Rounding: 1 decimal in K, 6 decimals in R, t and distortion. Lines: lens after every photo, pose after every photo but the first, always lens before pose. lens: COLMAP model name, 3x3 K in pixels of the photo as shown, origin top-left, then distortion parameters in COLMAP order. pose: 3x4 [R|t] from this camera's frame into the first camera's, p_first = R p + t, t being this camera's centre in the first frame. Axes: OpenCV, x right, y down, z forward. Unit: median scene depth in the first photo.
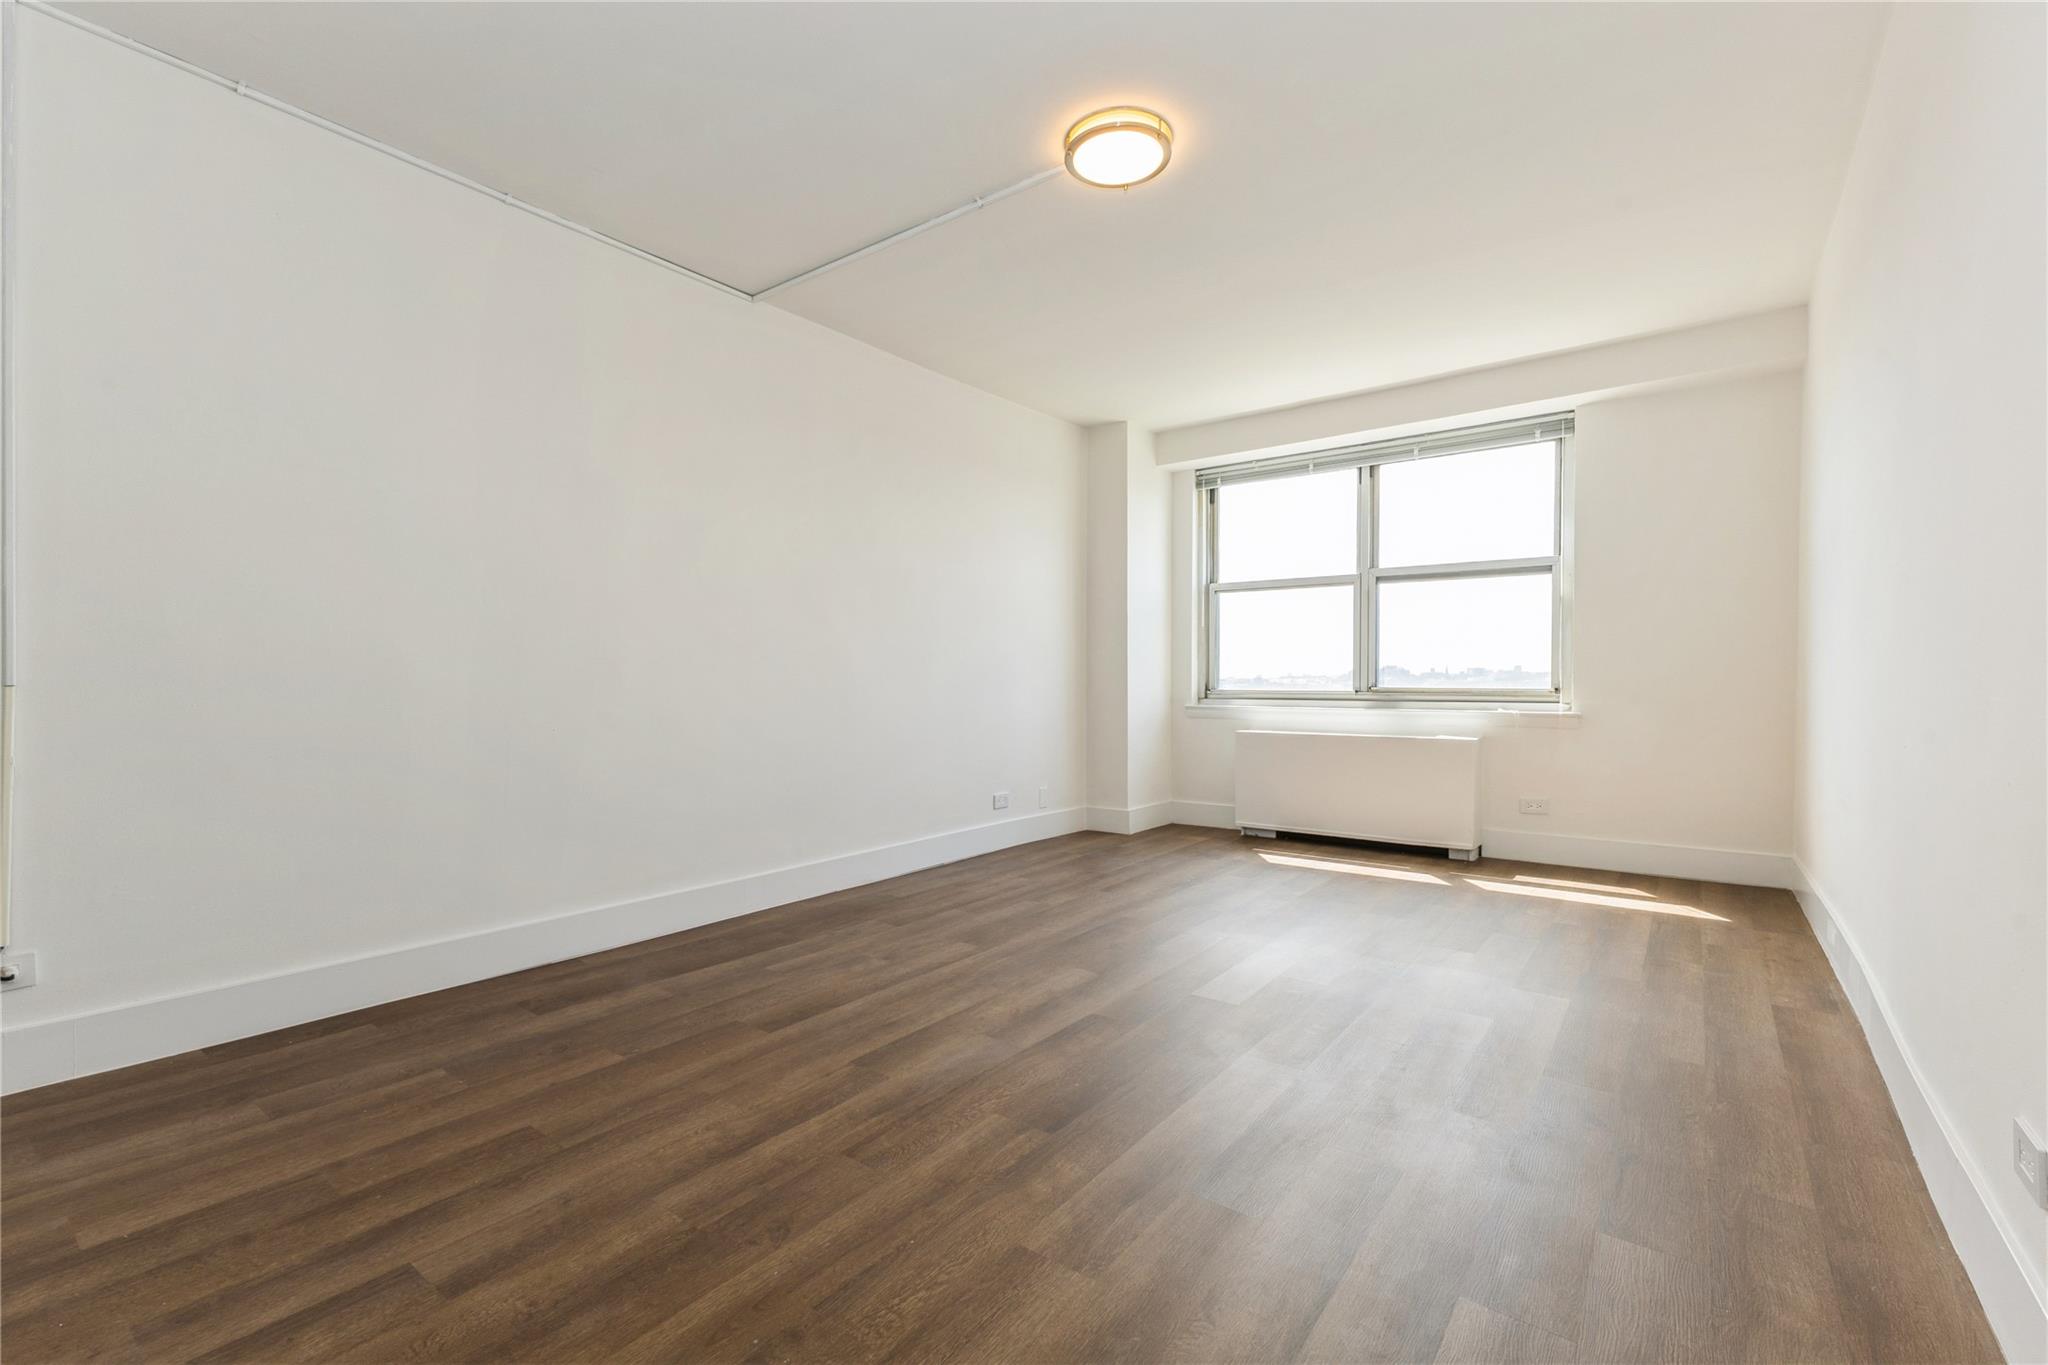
lens RADIAL K [[893.8, 0, 1023.9], [0, 893.8, 700.8], [0, 0, 1]] dist [0.012024, -0.000344]
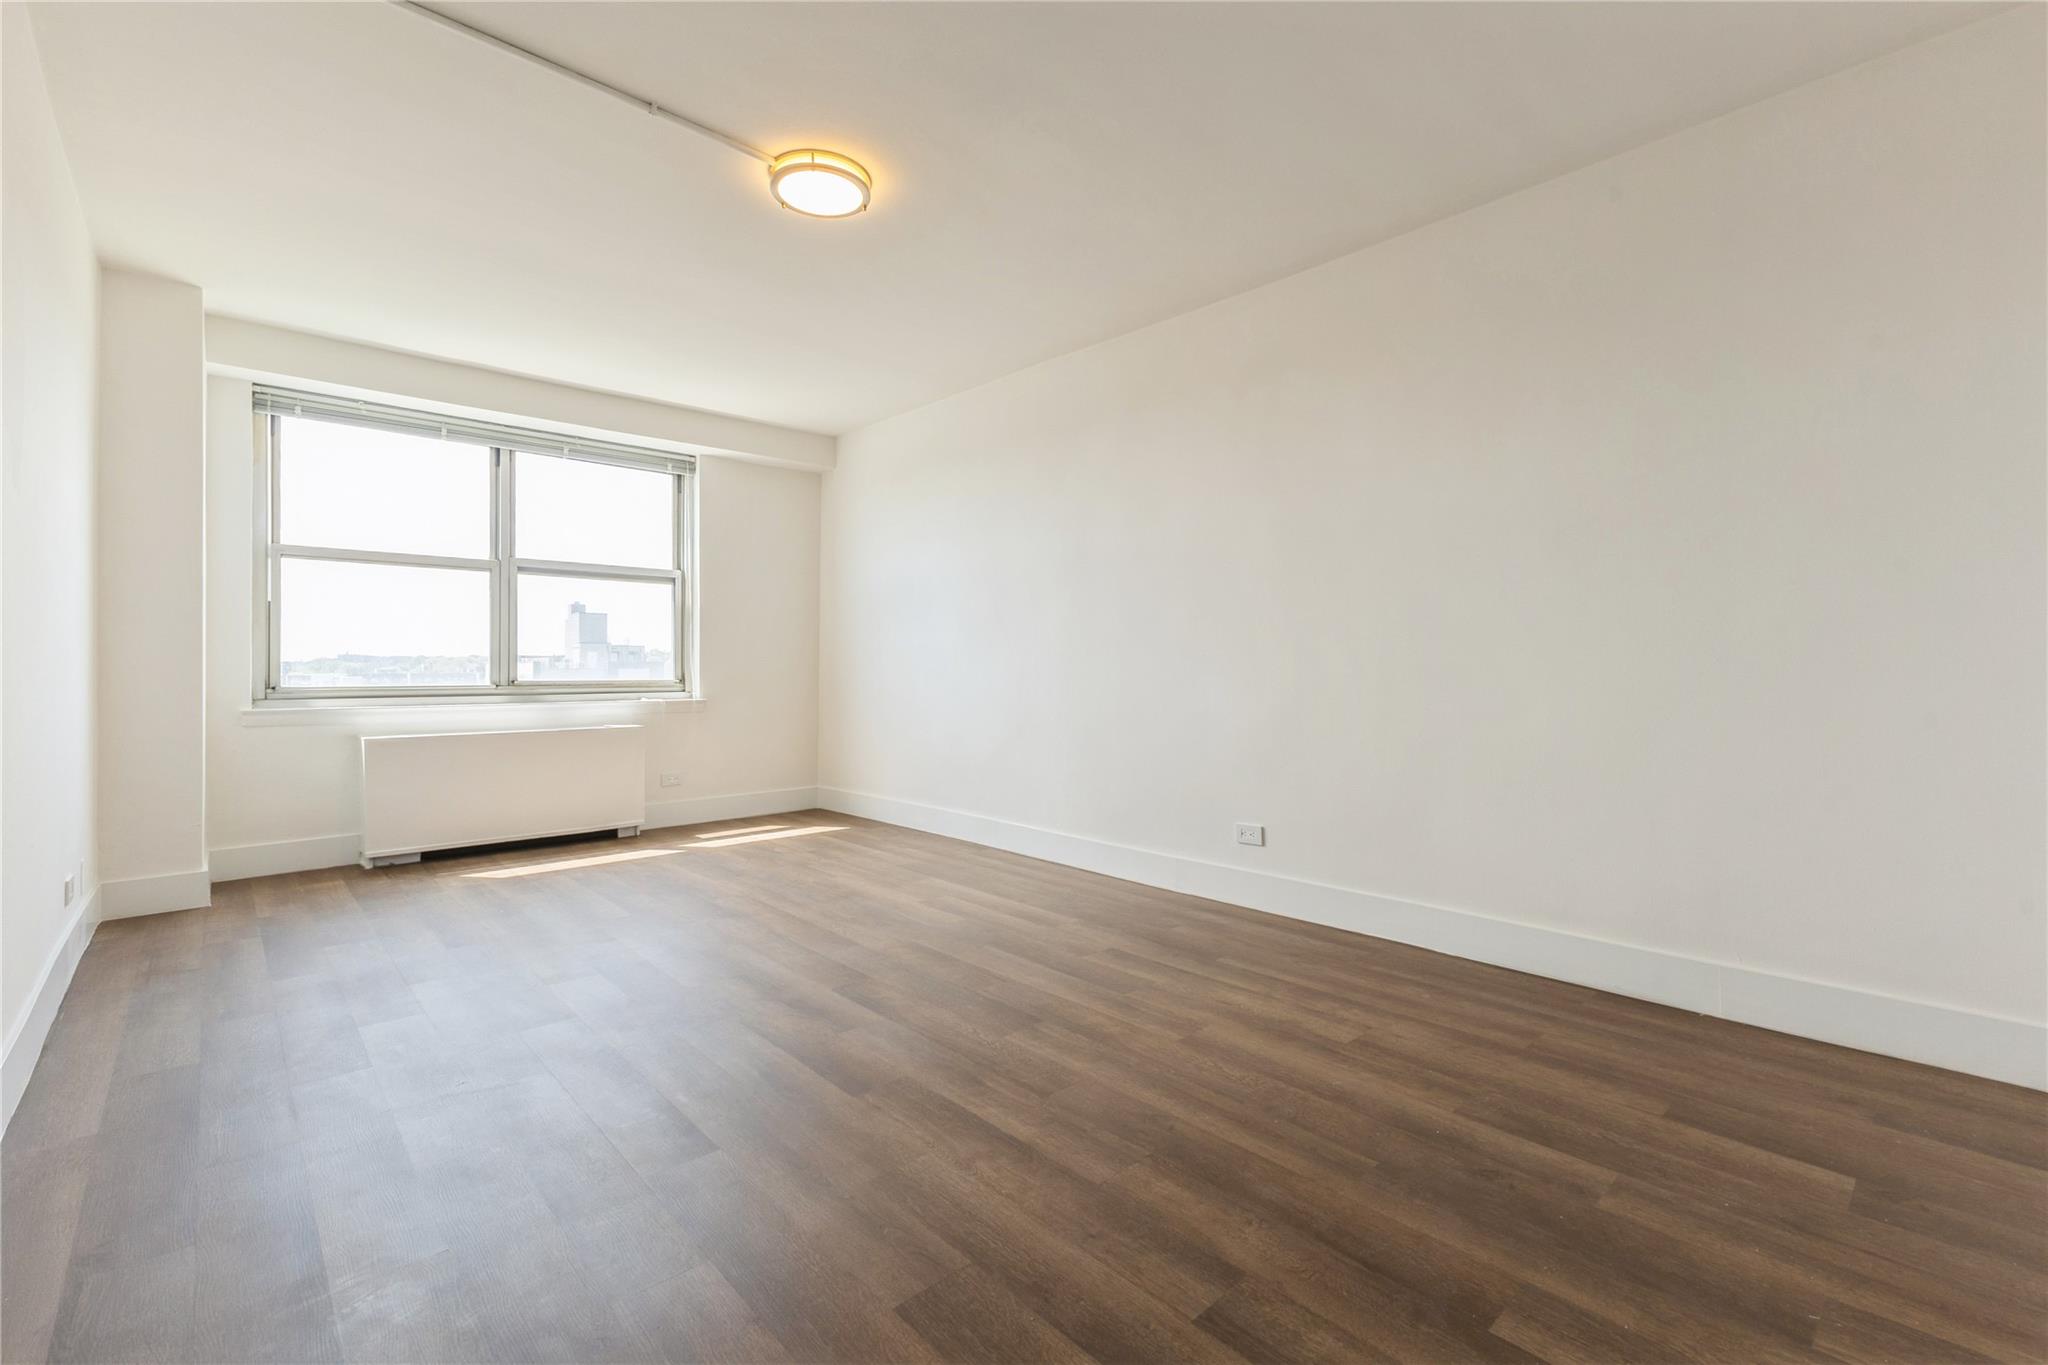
lens RADIAL K [[893.8, 0, 1042.3], [0, 893.8, 665.1], [0, 0, 1]] dist [0.012024, -0.000344]
pose [[0.162115, 0.005496, 0.986757, -0.465425], [0.025192, 0.999636, -0.009706, -0.008447], [-0.986450, 0.026432, 0.161917, 0.286863]]
